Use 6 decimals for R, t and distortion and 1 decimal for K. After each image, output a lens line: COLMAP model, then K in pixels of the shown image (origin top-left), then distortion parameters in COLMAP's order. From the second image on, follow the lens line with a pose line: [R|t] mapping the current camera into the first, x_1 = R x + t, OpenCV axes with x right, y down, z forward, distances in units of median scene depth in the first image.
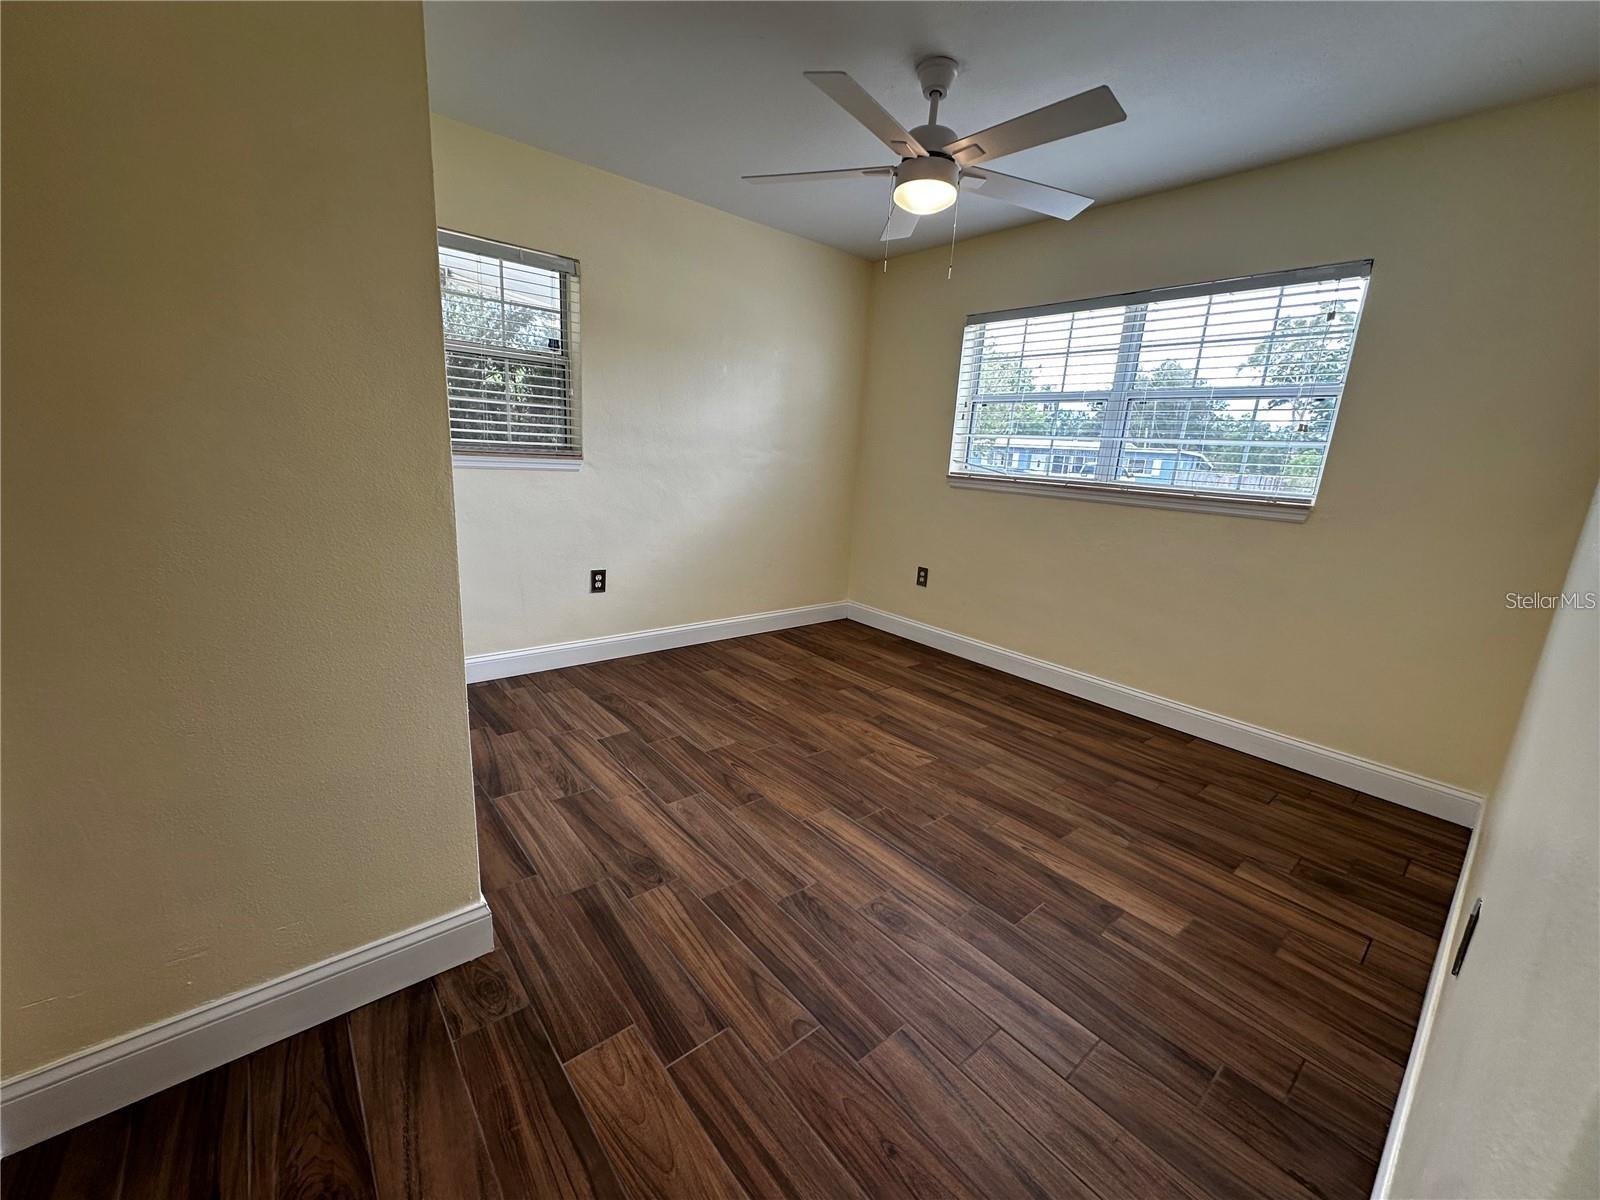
lens RADIAL K [[637.4, 0, 800.4], [0, 637.4, 596.8], [0, 0, 1]] dist [-0.001893, 0.000893]
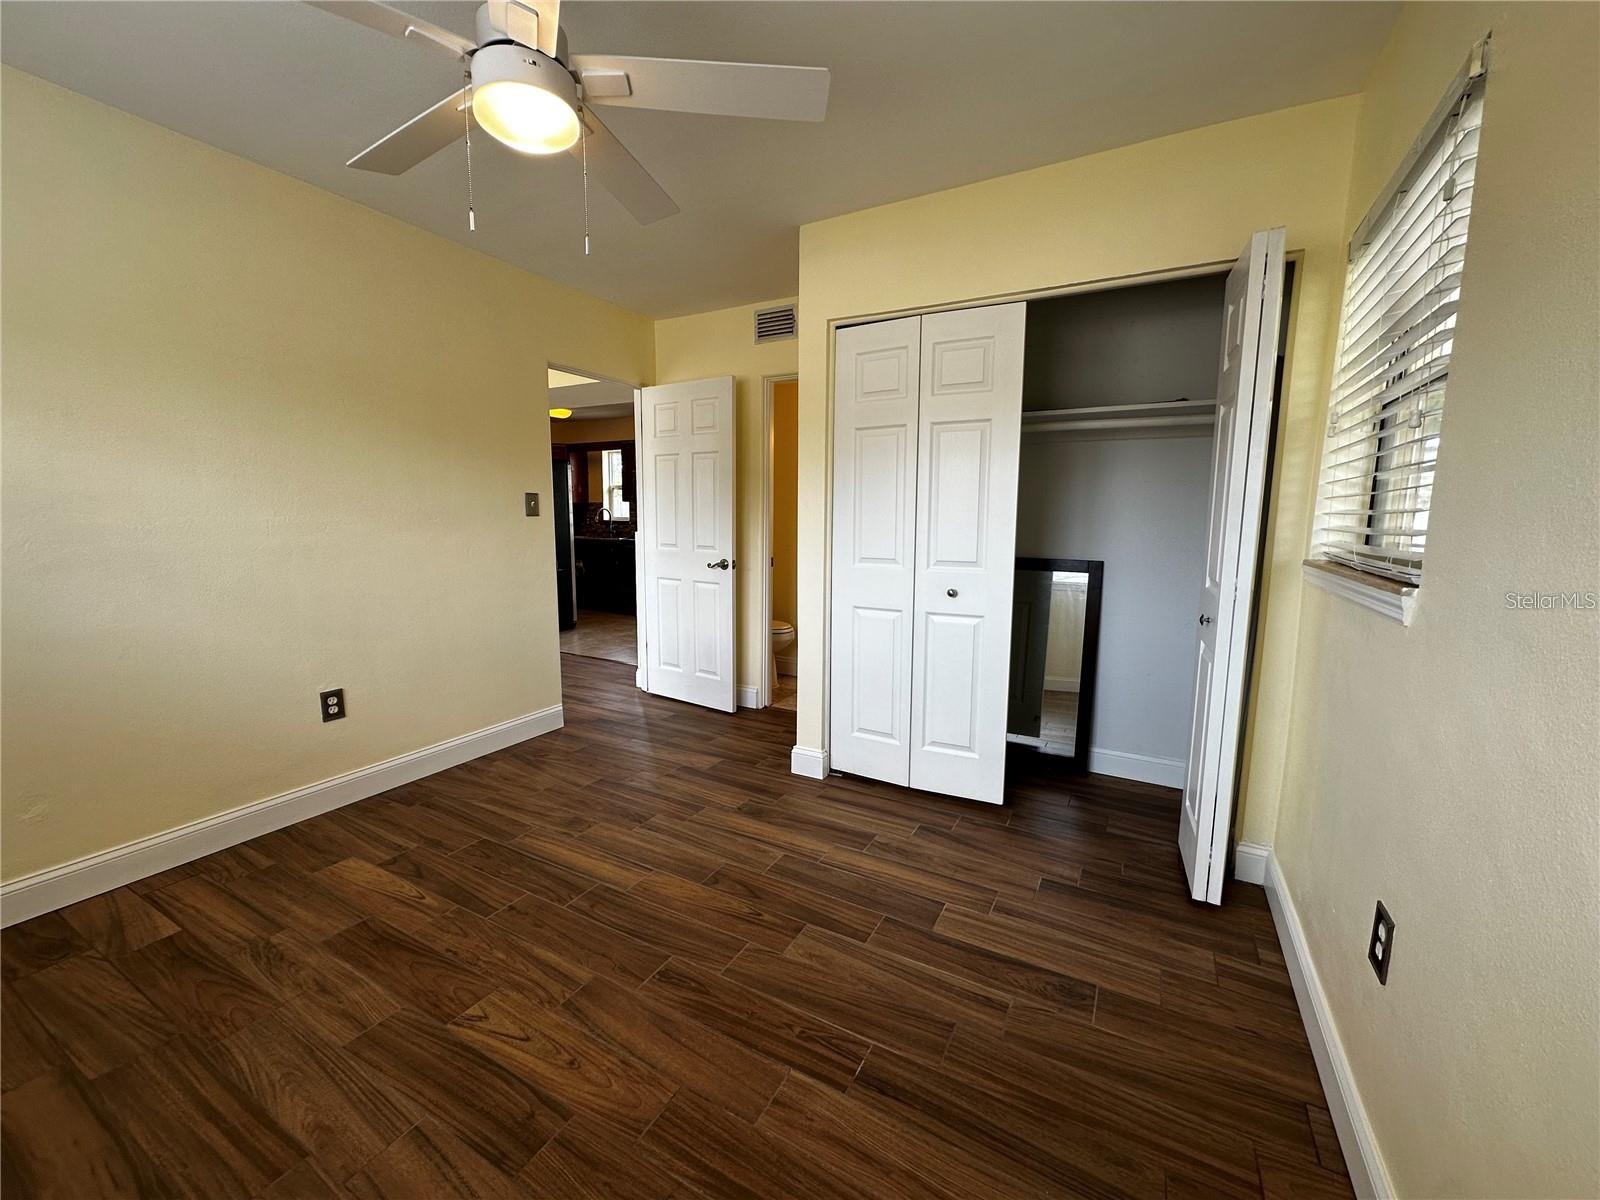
lens RADIAL K [[637.4, 0, 808.9], [0, 637.4, 595.9], [0, 0, 1]] dist [-0.001893, 0.000893]
pose [[-0.926835, -0.019247, -0.374976, 0.142827], [-0.145253, 0.939307, 0.310812, -0.366887], [0.346235, 0.342538, -0.873378, 1.572493]]
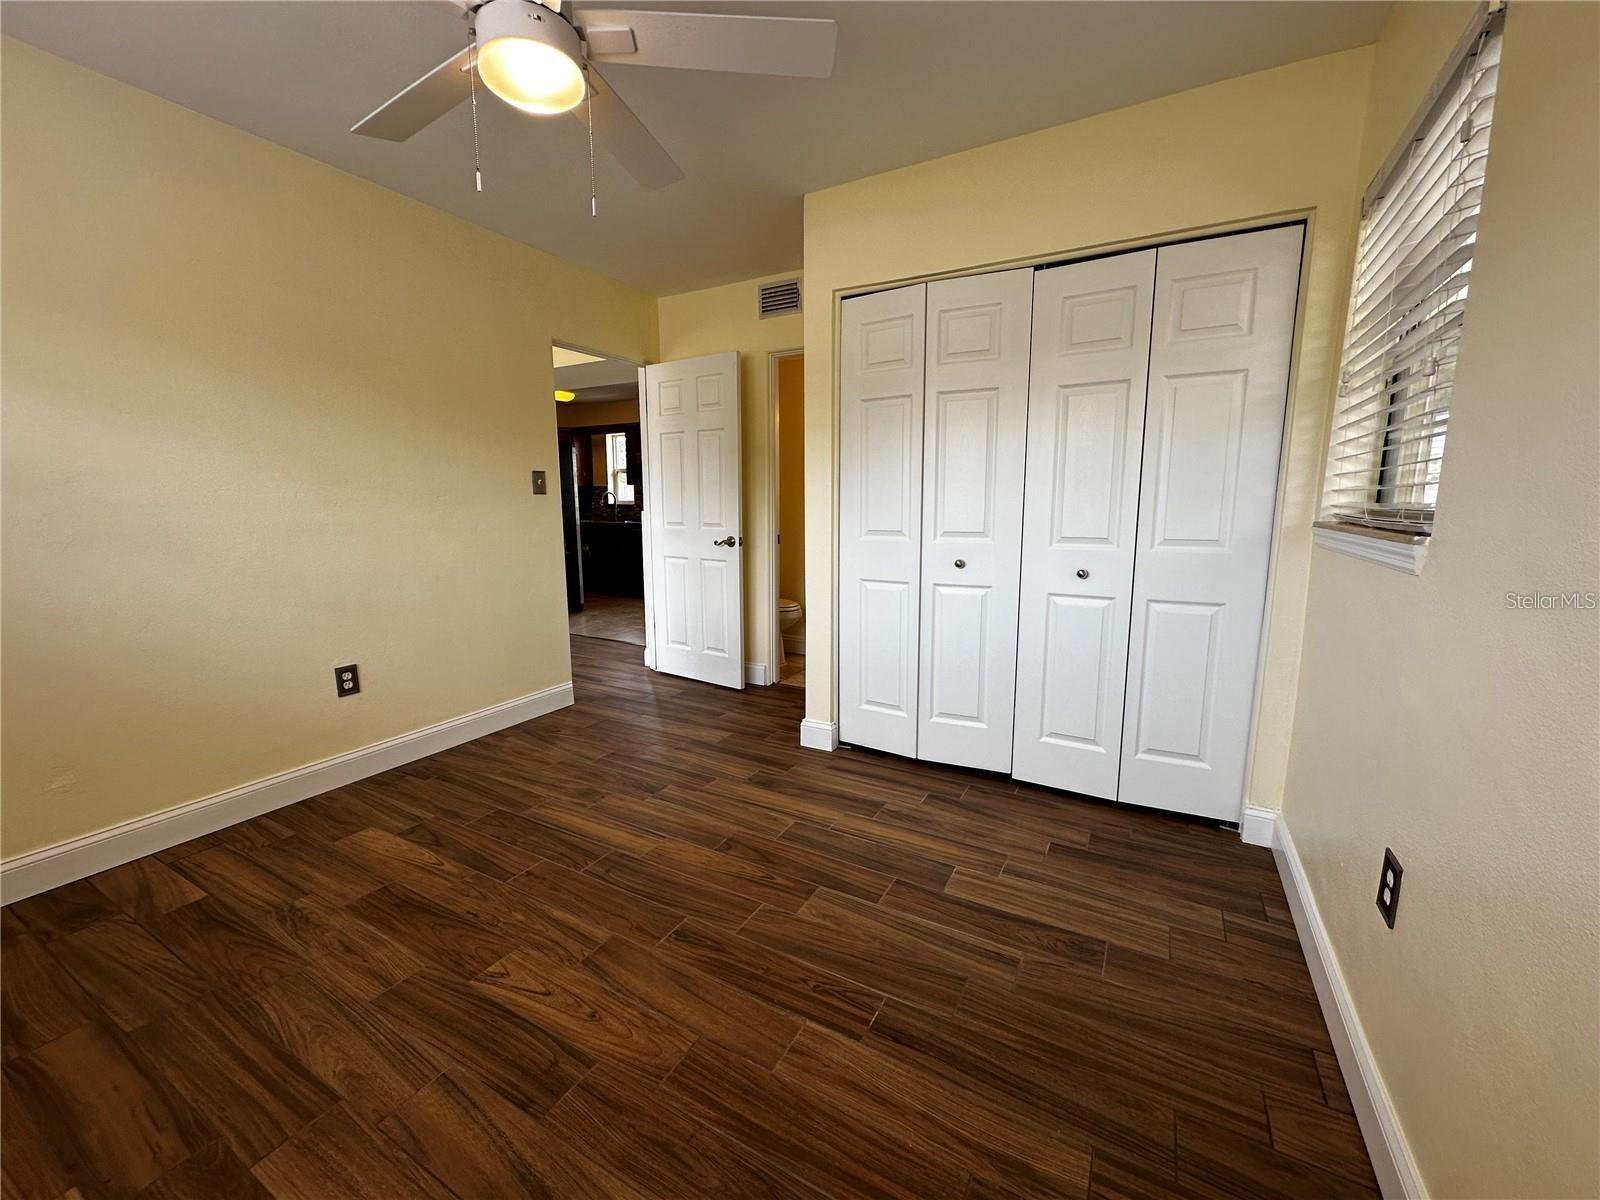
lens RADIAL K [[637.4, 0, 809.5], [0, 637.4, 595.8], [0, 0, 1]] dist [-0.001893, 0.000893]
pose [[-0.929177, -0.002315, -0.369628, 0.150001], [-0.134179, 0.933882, 0.331451, -0.344937], [0.344422, 0.357573, -0.868053, 1.581869]]
